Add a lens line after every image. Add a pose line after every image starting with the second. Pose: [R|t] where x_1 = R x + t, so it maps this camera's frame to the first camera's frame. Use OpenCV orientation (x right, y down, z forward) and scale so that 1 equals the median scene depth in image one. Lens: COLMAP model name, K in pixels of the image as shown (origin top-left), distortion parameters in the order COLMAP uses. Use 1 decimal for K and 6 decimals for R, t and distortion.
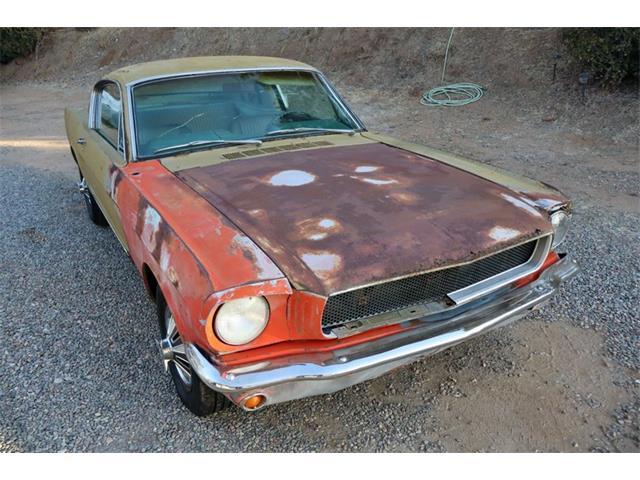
lens RADIAL K [[534.2, 0, 321.8], [0, 534.2, 239.8], [0, 0, 1]] dist [-0.012301, 0.017120]
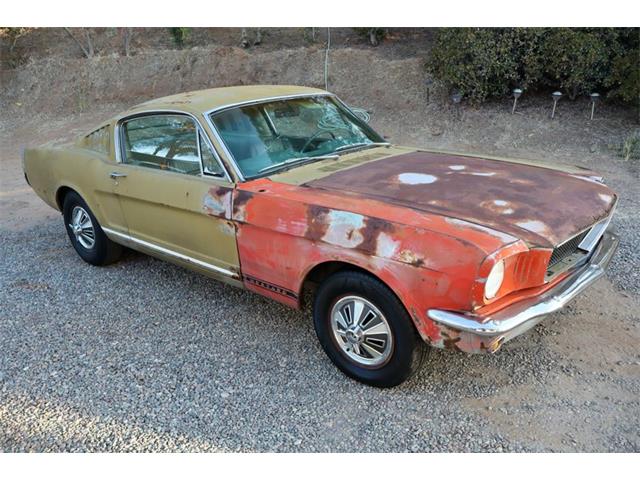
lens RADIAL K [[534.2, 0, 319.7], [0, 534.2, 240.4], [0, 0, 1]] dist [-0.012301, 0.017120]
pose [[0.941548, -0.123492, 0.313428, -0.556239], [0.141328, 0.989353, -0.034744, 0.028557], [-0.305800, 0.077010, 0.948976, -0.053577]]
